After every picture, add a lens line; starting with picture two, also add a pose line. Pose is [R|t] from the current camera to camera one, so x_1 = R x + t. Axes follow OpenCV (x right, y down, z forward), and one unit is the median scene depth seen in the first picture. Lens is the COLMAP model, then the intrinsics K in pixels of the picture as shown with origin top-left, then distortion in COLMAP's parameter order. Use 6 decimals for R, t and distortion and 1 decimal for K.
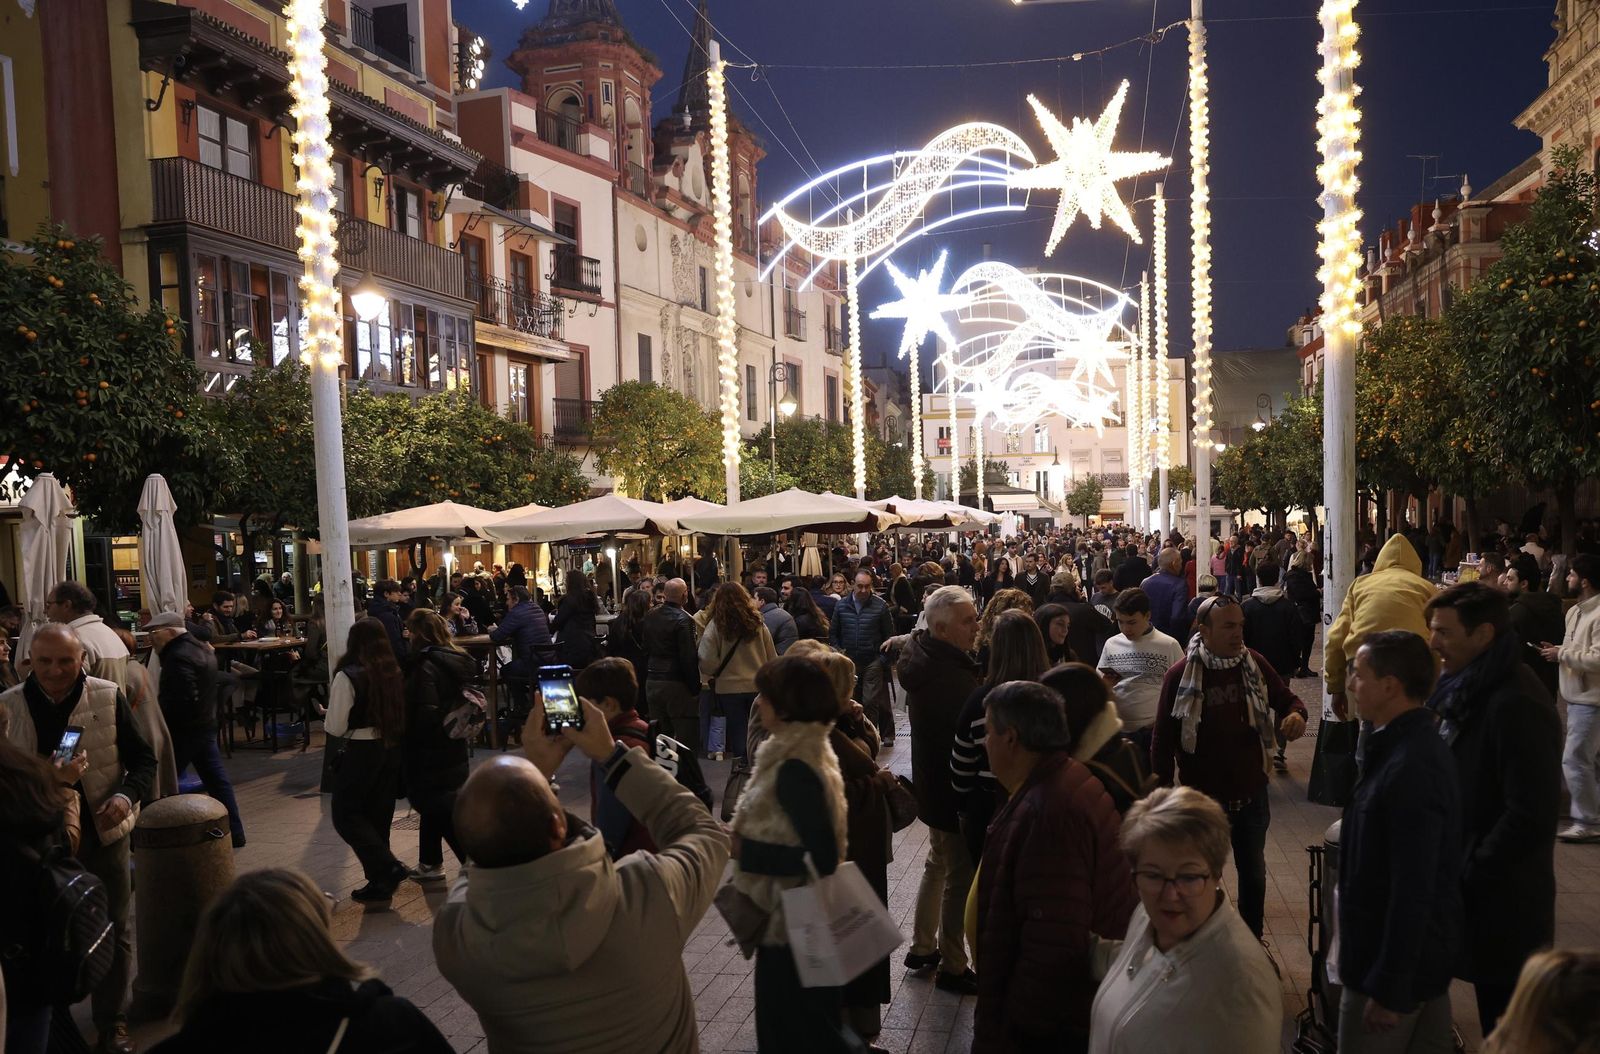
lens RADIAL K [[1196.9, 0, 899.0], [0, 1196.9, 569.6], [0, 0, 1]] dist [-0.091684, 0.055952]
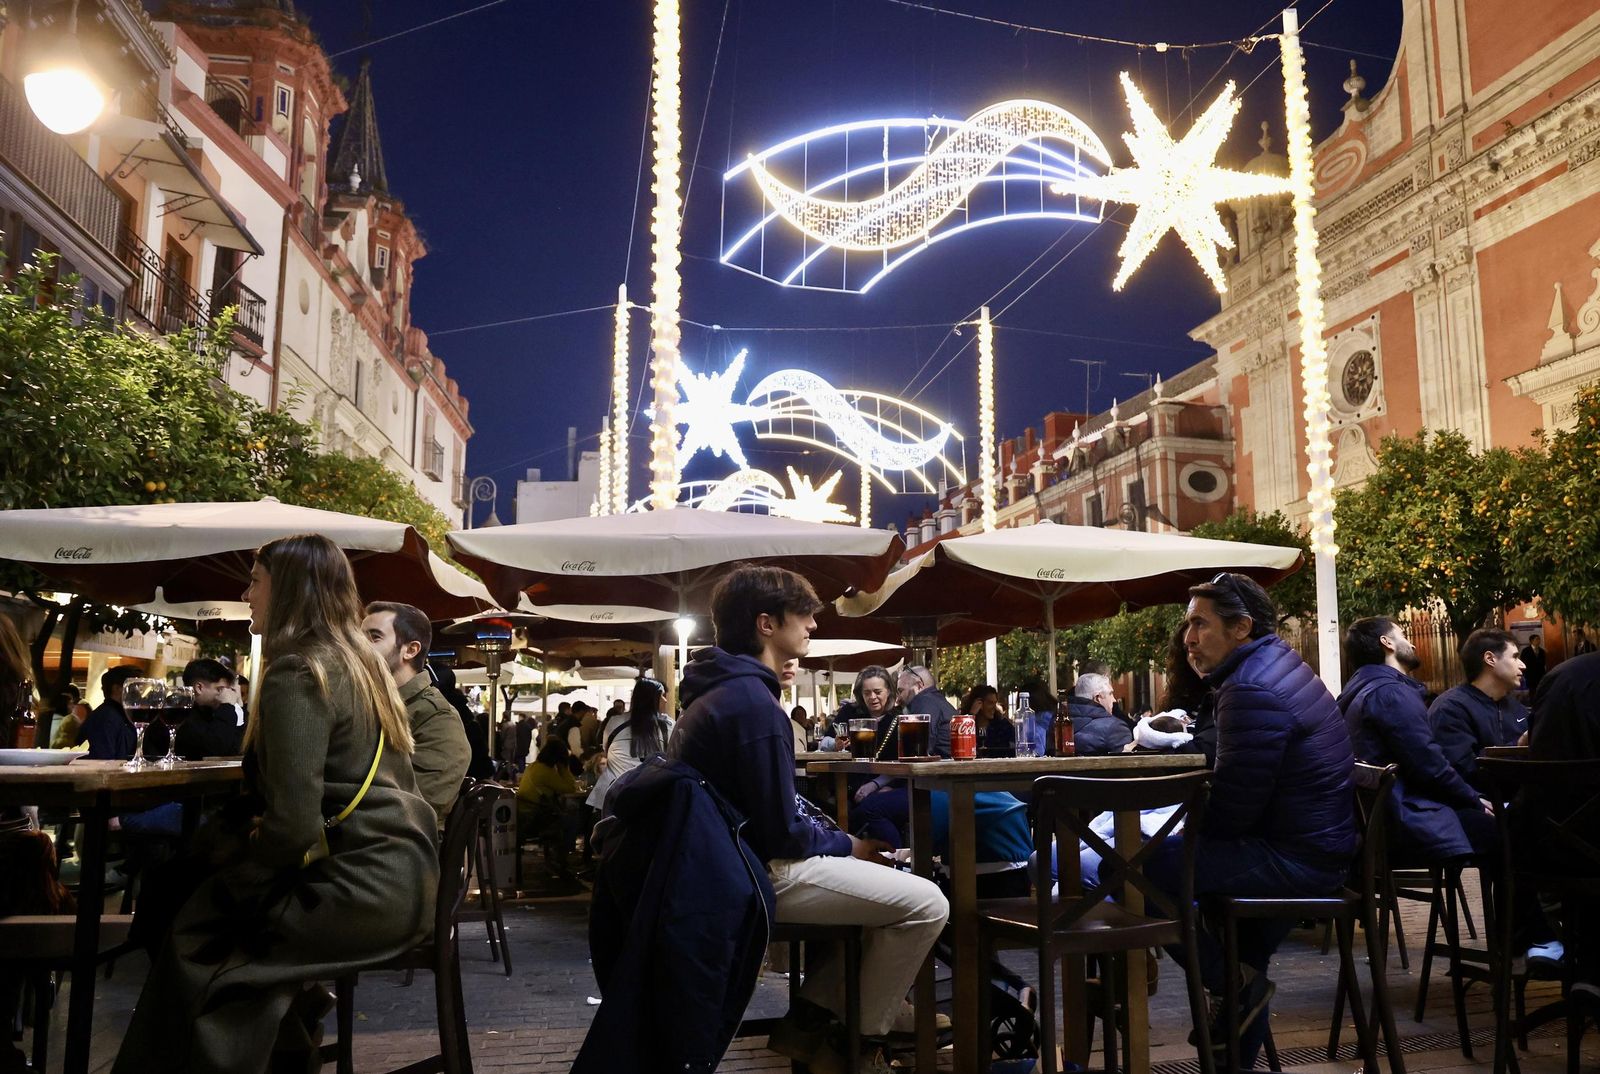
lens RADIAL K [[1154.8, 0, 866.0], [0, 1154.8, 569.3], [0, 0, 1]] dist [-0.091666, 0.056747]
pose [[0.920406, 0.070591, 0.384538, -0.273017], [0.000454, 0.983371, -0.181608, 0.035563], [-0.390964, 0.167327, 0.905068, 0.432592]]
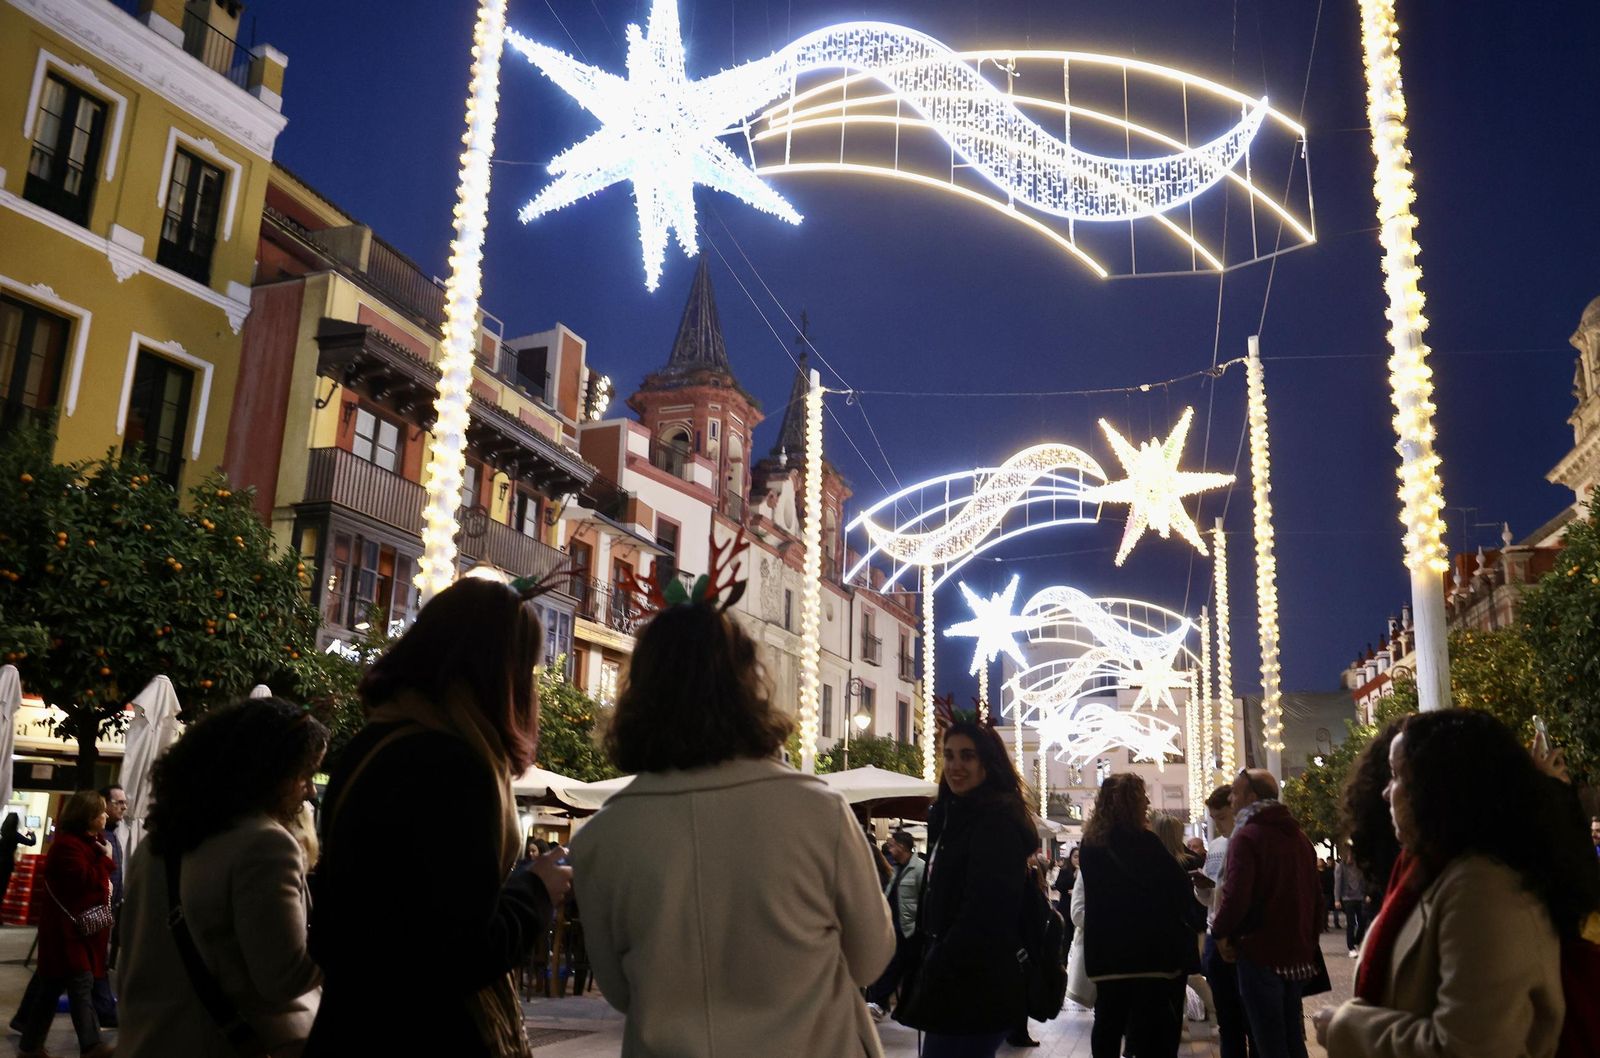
lens RADIAL K [[1145.0, 0, 897.3], [0, 1145.0, 581.5], [0, 0, 1]] dist [-0.112337, 0.071516]
pose [[0.997658, 0.028492, -0.062191, -0.006761], [-0.044543, 0.960559, -0.274485, 0.034867], [0.051917, 0.276612, 0.959578, 0.023407]]
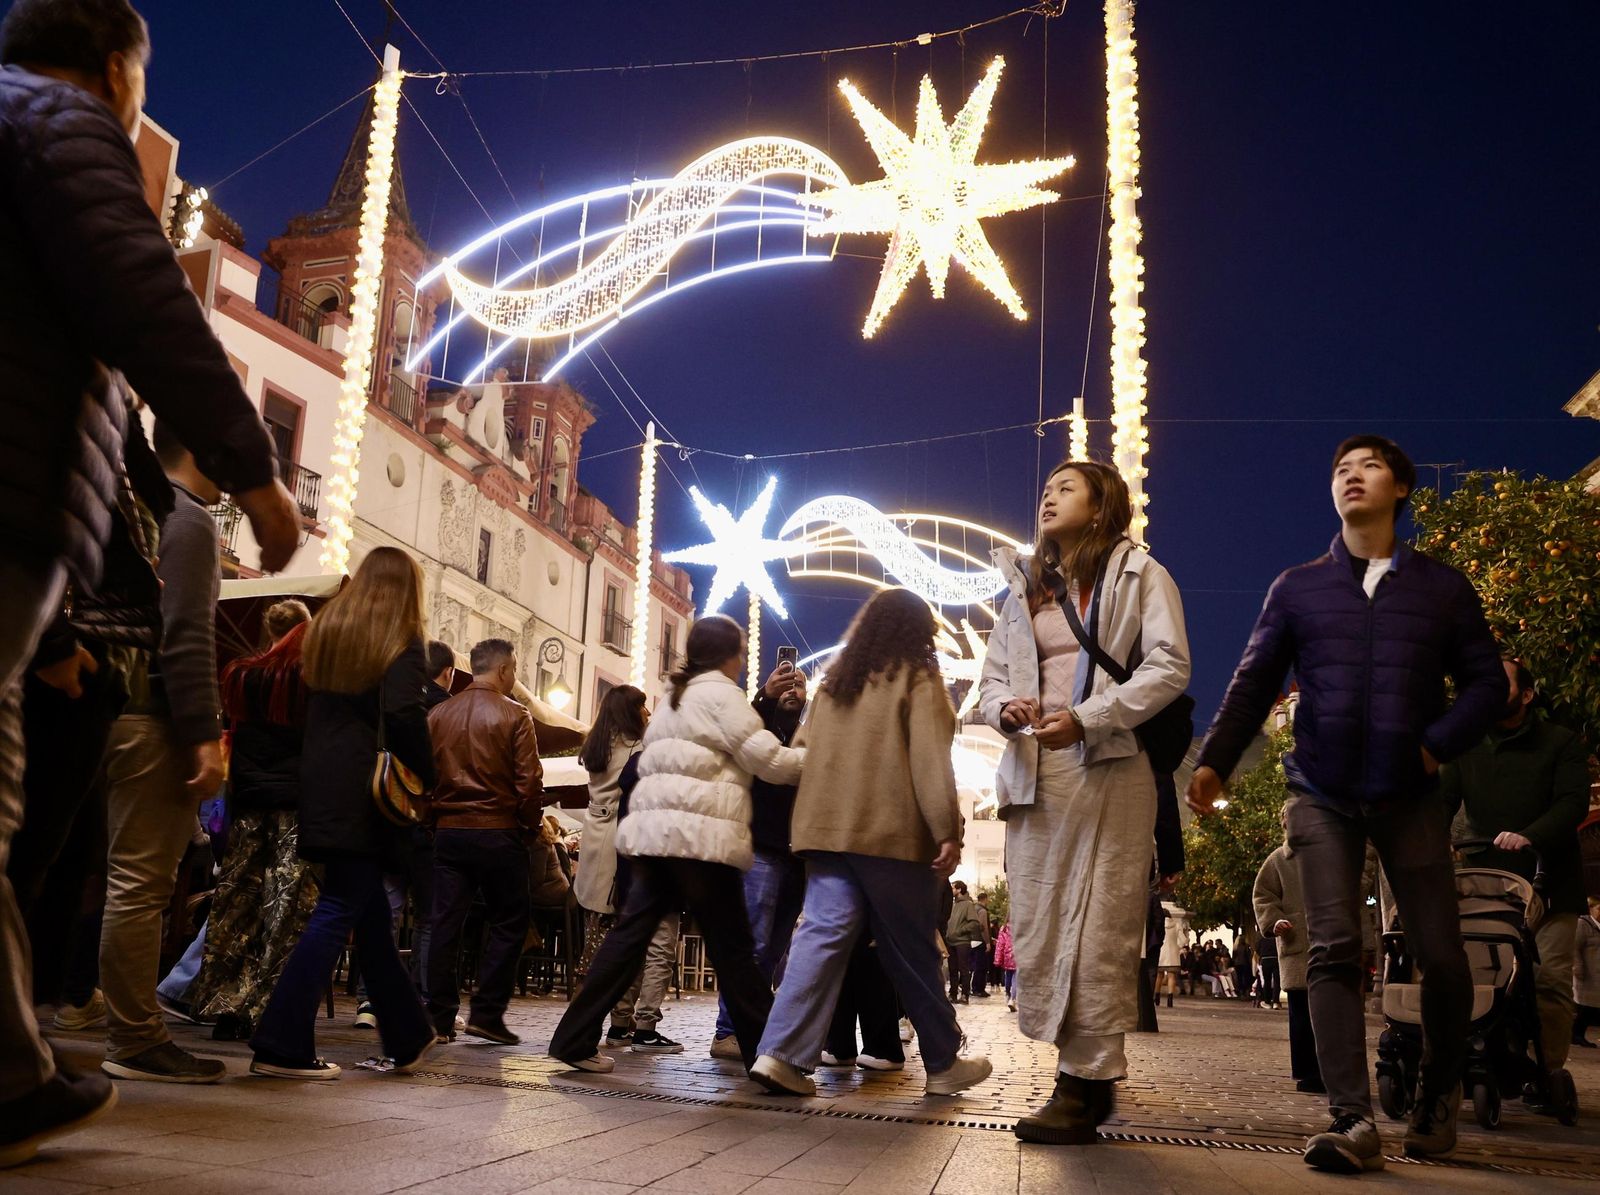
lens RADIAL K [[1338.7, 0, 649.3], [0, 1338.7, 633.6], [0, 0, 1]] dist [-0.115255, 0.083256]
pose [[0.990772, 0.062418, -0.120314, 0.103275], [-0.092359, 0.960575, -0.262230, 0.064052], [0.099203, 0.270922, 0.957476, 0.376927]]
